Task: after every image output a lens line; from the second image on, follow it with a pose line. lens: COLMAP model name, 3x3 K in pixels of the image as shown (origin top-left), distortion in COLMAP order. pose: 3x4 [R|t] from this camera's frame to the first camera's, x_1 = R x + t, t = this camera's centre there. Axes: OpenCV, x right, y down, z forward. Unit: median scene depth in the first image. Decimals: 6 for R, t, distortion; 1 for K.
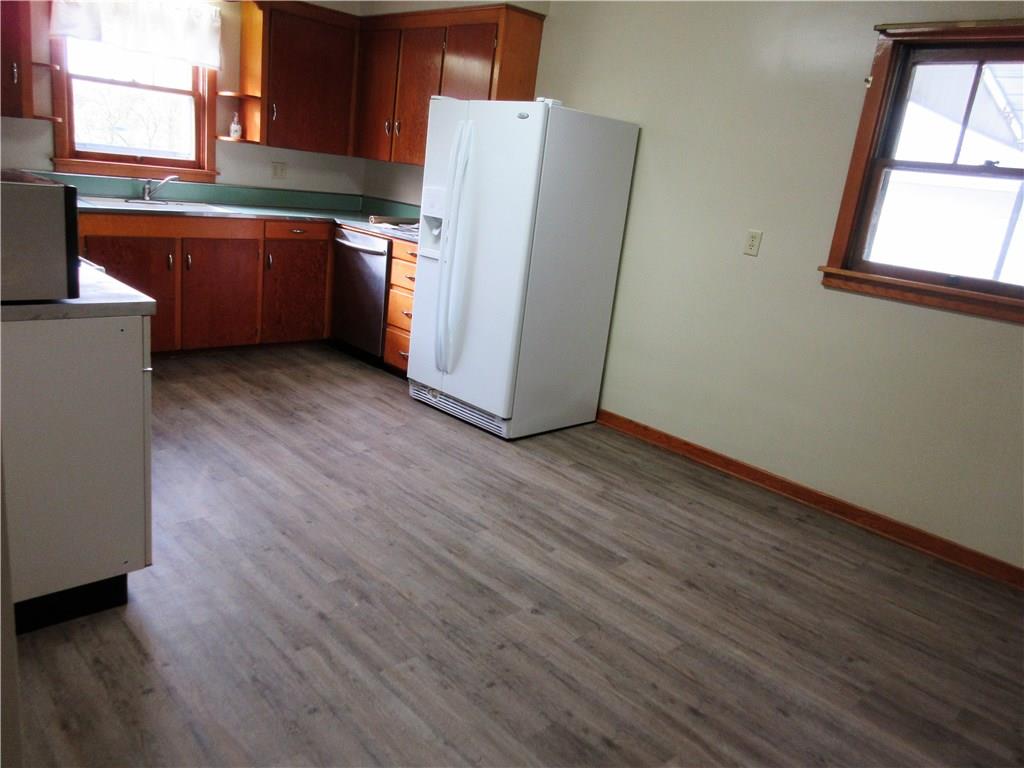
lens RADIAL K [[766.9, 0, 514.7], [0, 766.9, 384.0], [0, 0, 1]] dist [0.003157, -0.000942]
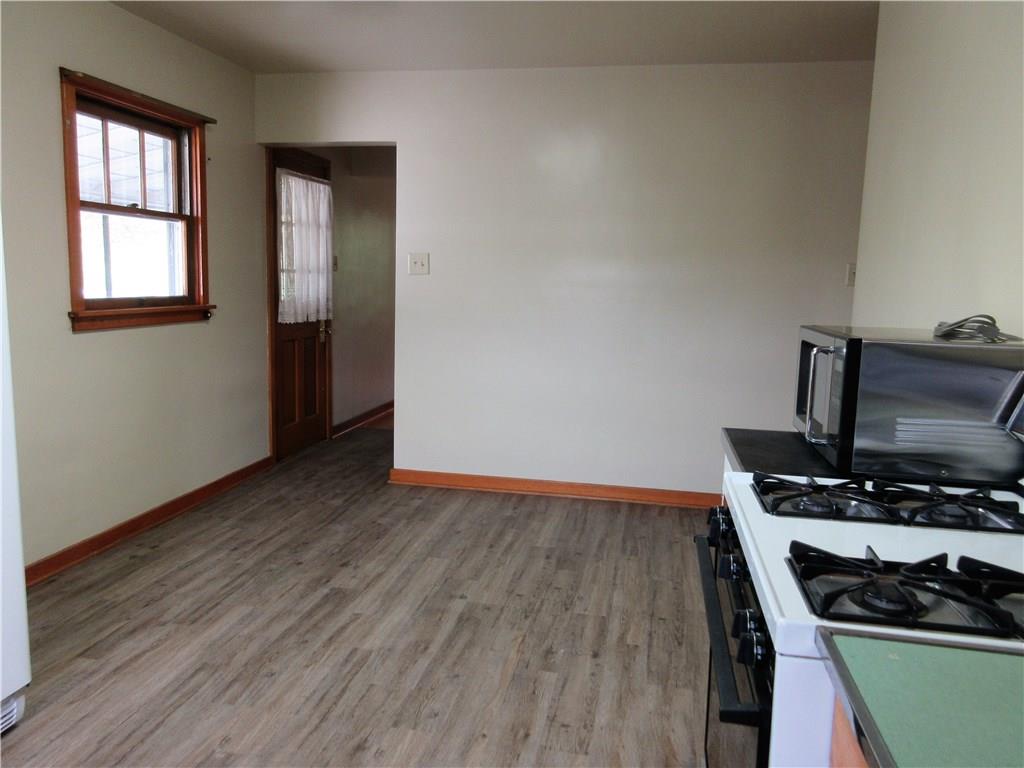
lens RADIAL K [[766.9, 0, 509.2], [0, 766.9, 383.1], [0, 0, 1]] dist [0.003157, -0.000942]
pose [[-0.565397, -0.239643, 0.789239, -0.741008], [0.133494, 0.917661, 0.374269, -0.390695], [-0.813945, 0.316969, -0.486852, 1.151731]]
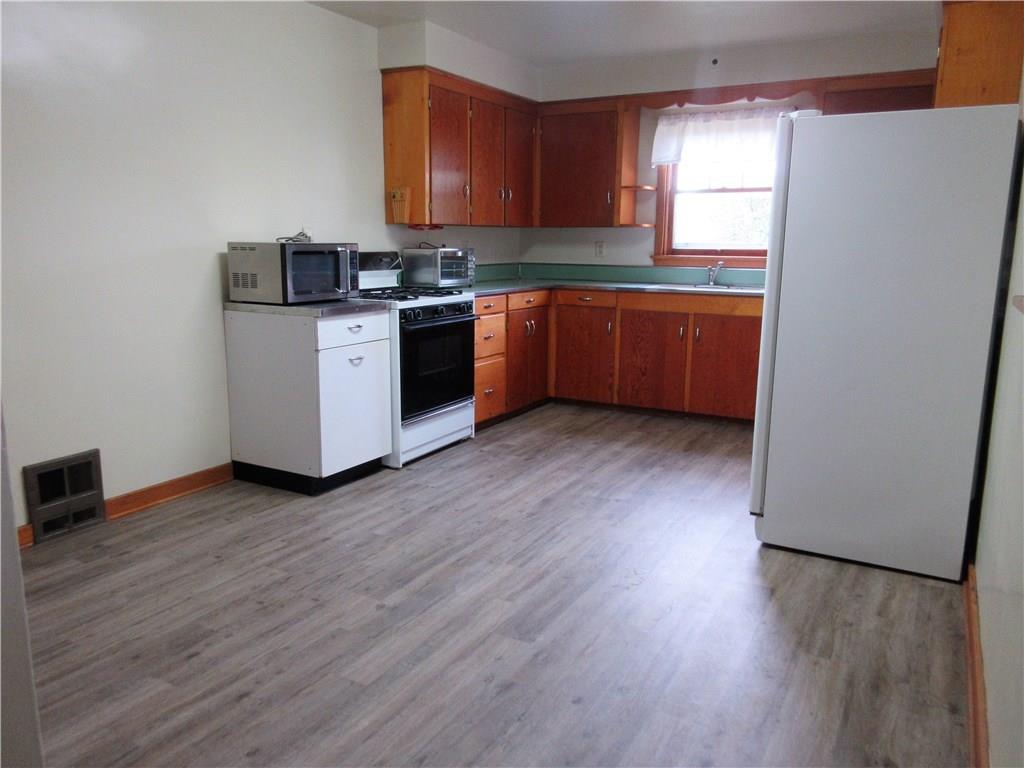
lens RADIAL K [[766.9, 0, 505.7], [0, 766.9, 381.1], [0, 0, 1]] dist [0.003157, -0.000942]
pose [[0.279300, 0.059990, -0.958328, 0.839523], [-0.236931, 0.971491, -0.008239, -0.024876], [0.930513, 0.229359, 0.285551, 0.632389]]
